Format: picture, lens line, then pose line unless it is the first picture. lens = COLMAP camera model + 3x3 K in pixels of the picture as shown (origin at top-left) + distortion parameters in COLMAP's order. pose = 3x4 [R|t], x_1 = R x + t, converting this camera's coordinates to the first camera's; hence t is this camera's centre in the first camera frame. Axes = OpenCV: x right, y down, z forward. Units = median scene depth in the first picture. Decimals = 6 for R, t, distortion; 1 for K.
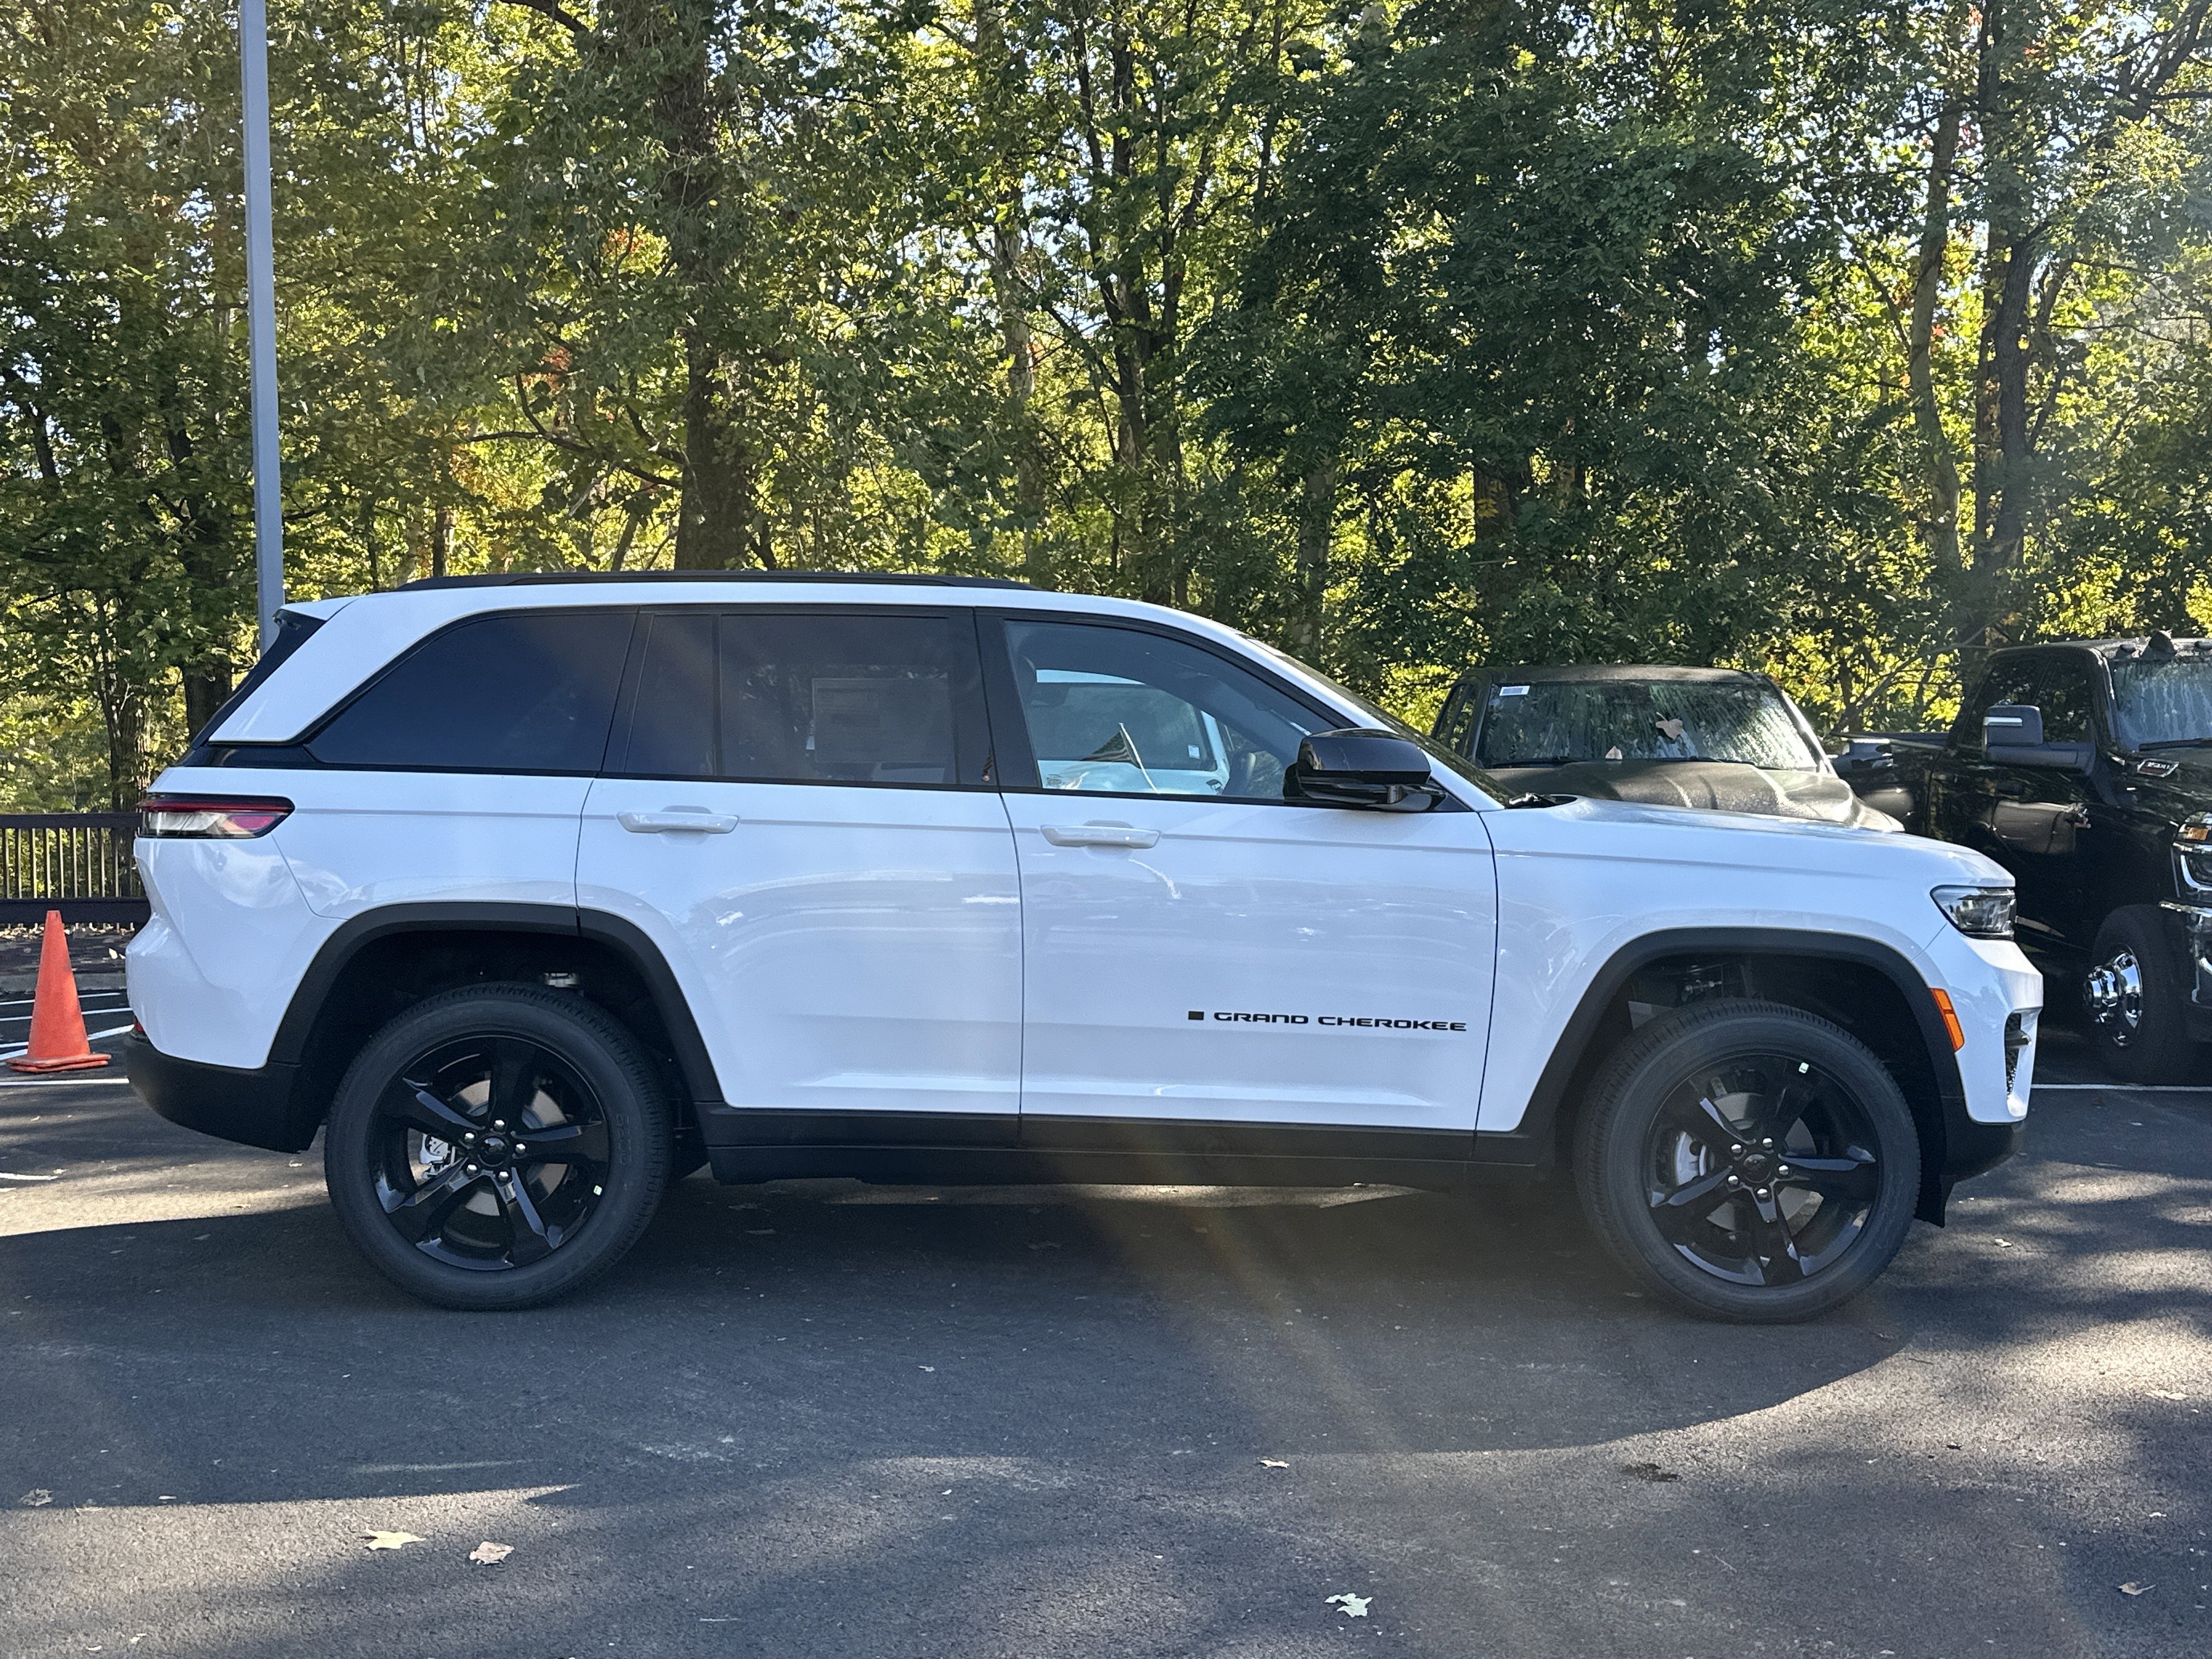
lens RADIAL K [[2223.7, 0, 1106.0], [0, 2223.7, 829.5], [0, 0, 1]] dist [0.149269, -0.244987]
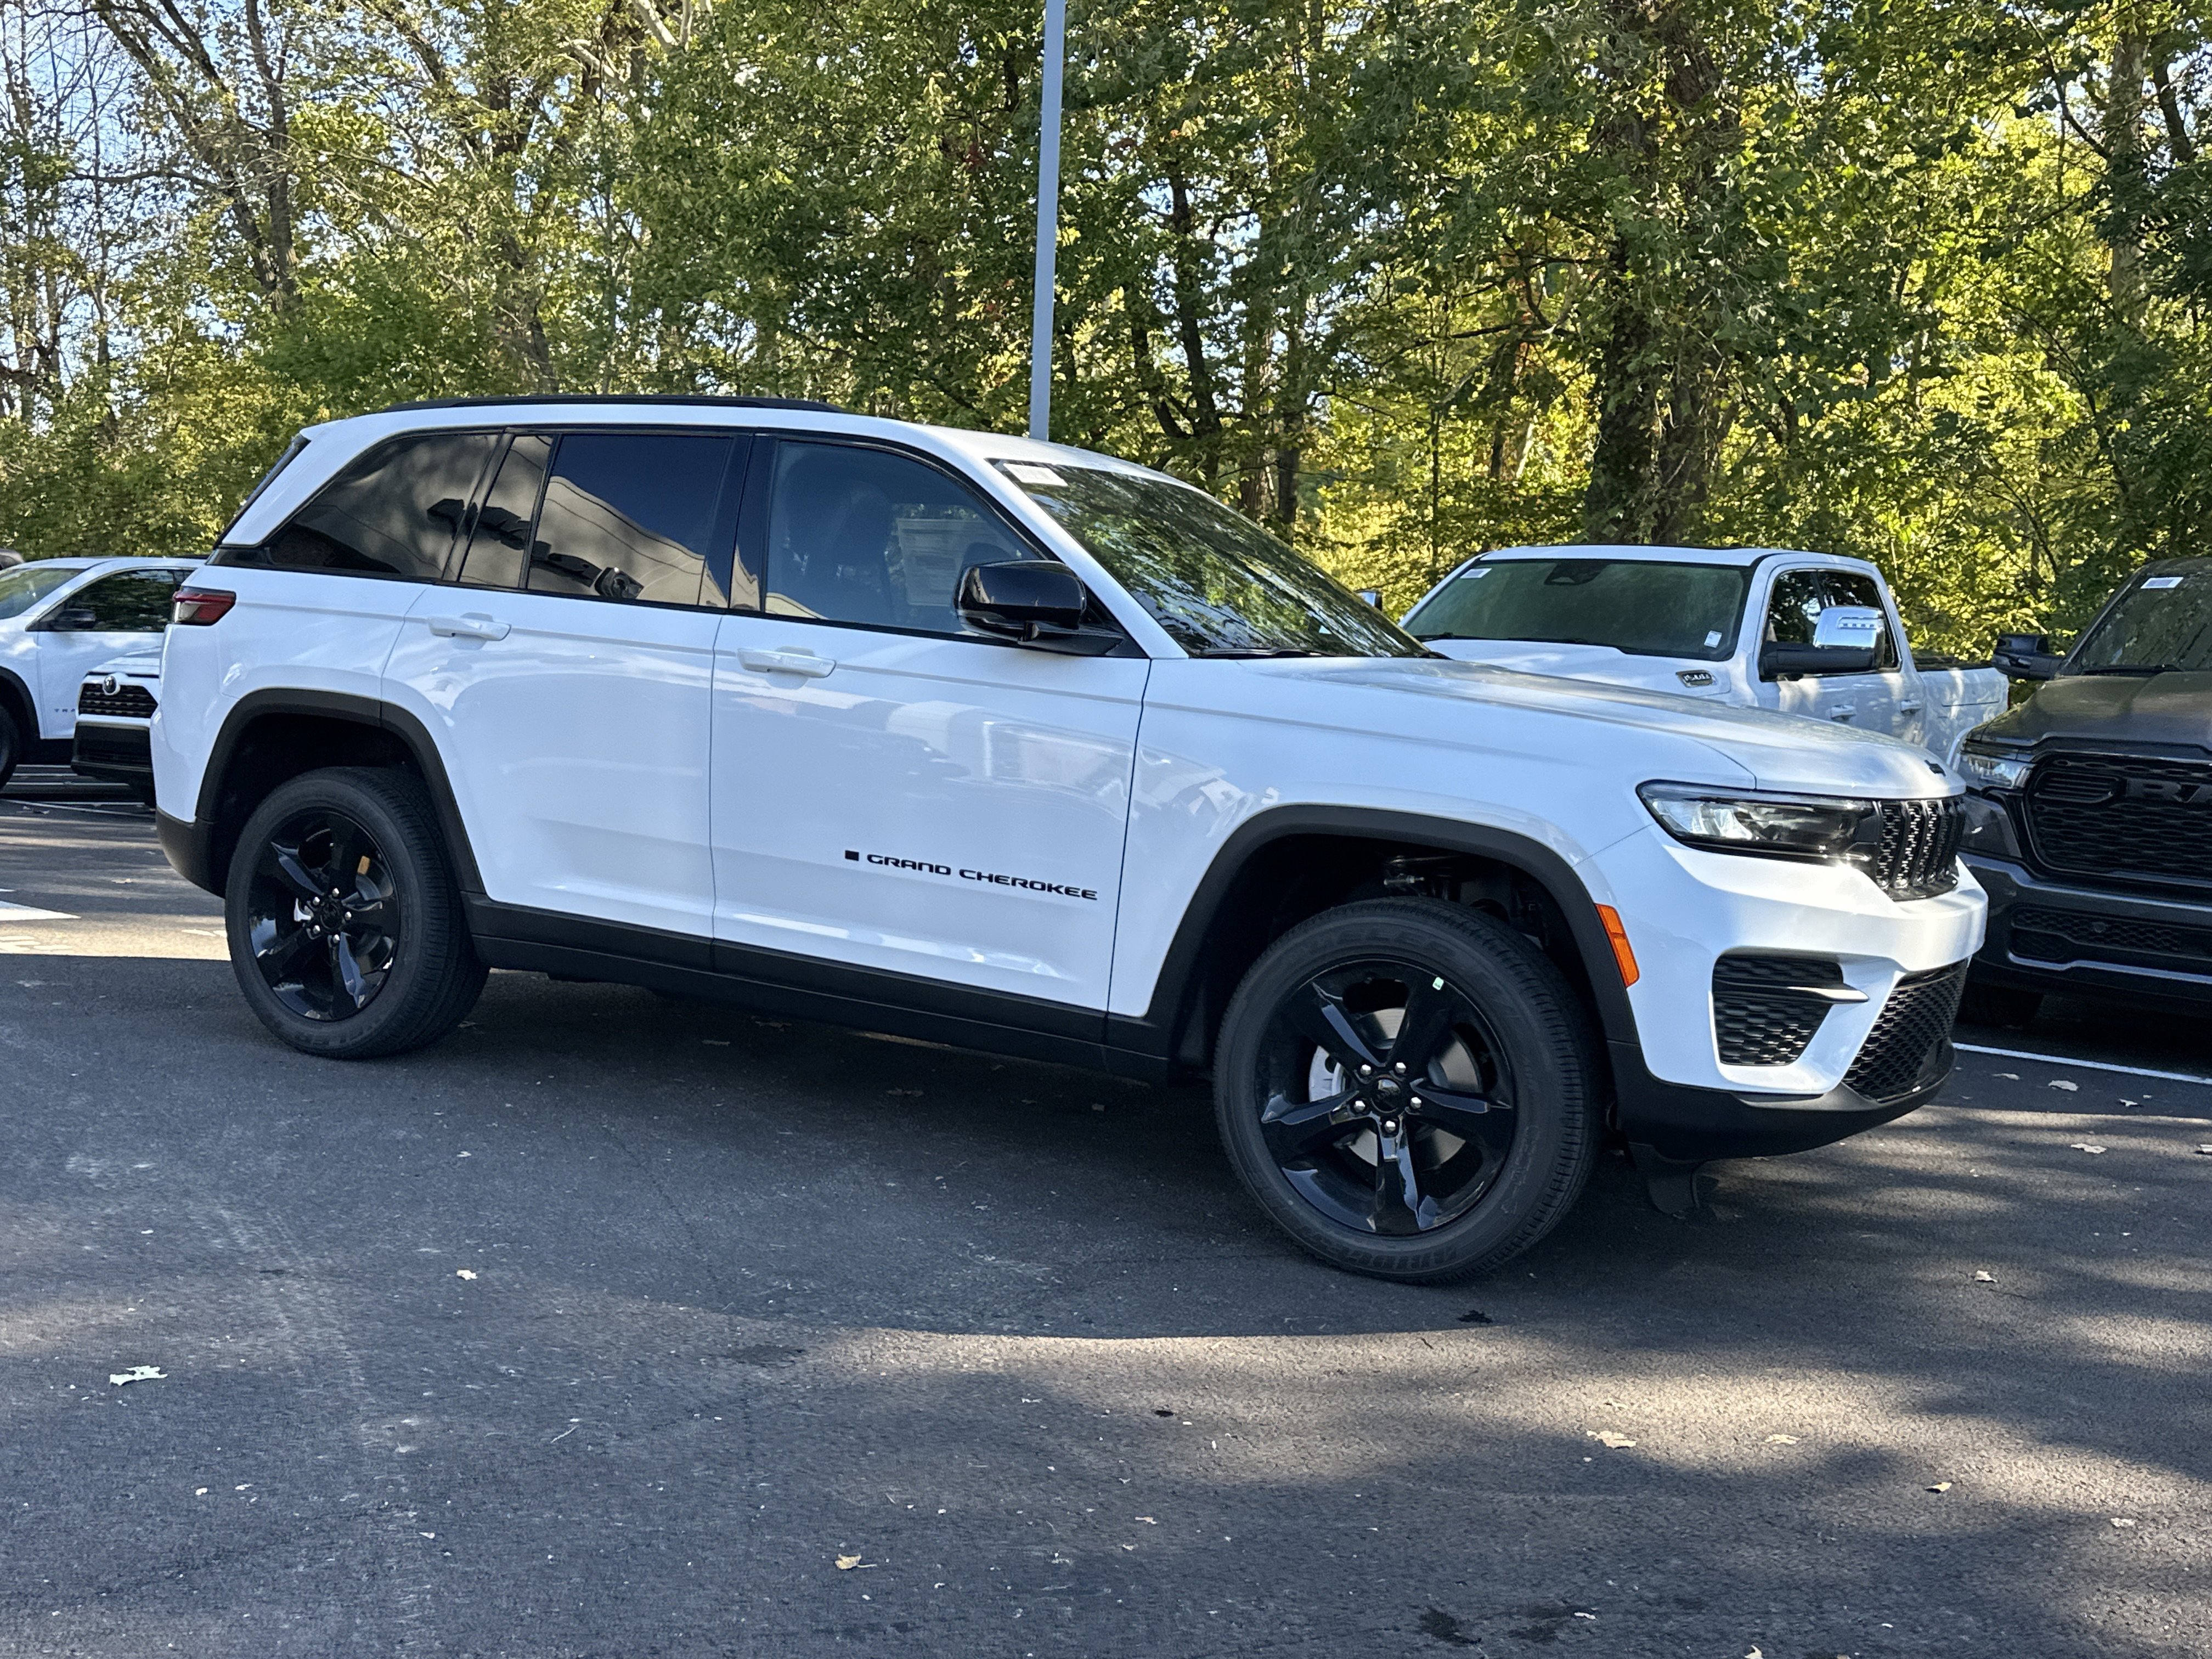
lens RADIAL K [[2196.0, 0, 1191.2], [0, 2196.0, 820.3], [0, 0, 1]] dist [0.041764, -0.007806]
pose [[0.869253, 0.084020, -0.487176, 0.622915], [-0.073071, 0.996464, 0.041475, 0.018734], [0.488938, -0.000454, 0.872319, 0.248189]]
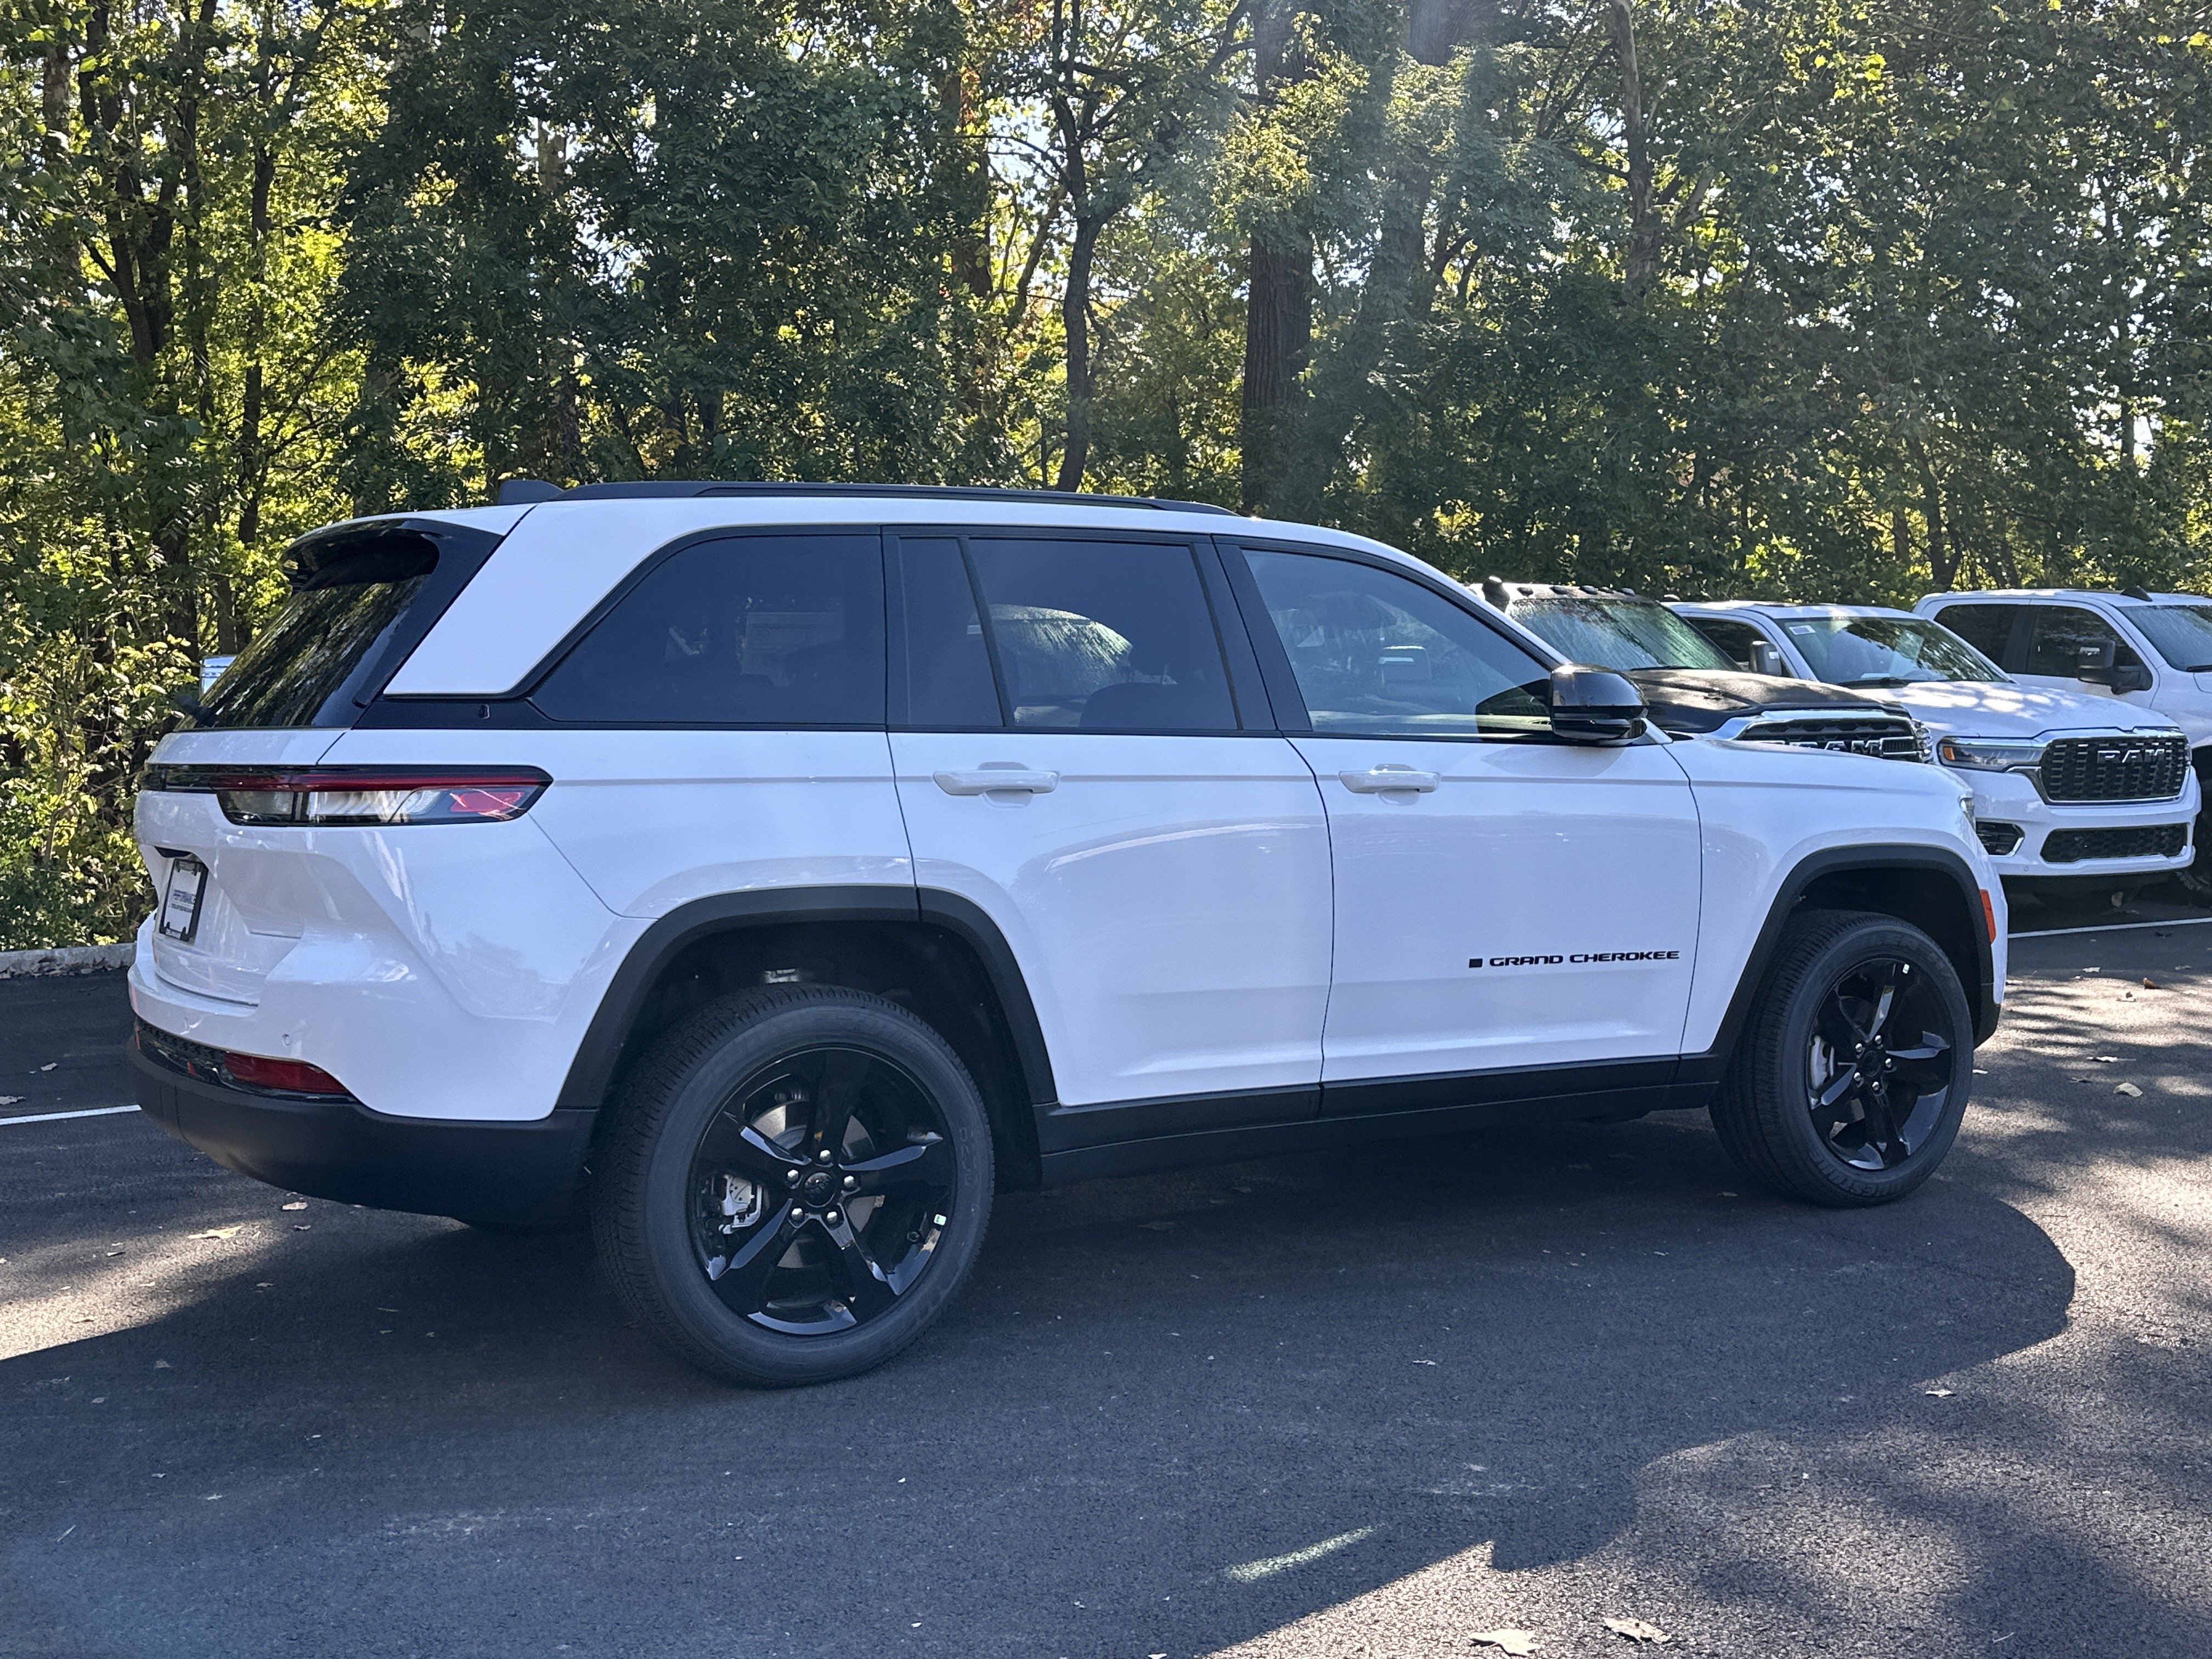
lens RADIAL K [[2223.7, 0, 1106.0], [0, 2223.7, 829.5], [0, 0, 1]] dist [0.149269, -0.244987]
pose [[0.867545, -0.044915, 0.495326, -0.573749], [0.031416, 0.998874, 0.035552, -0.013647], [-0.496365, -0.015282, 0.867979, 0.239354]]
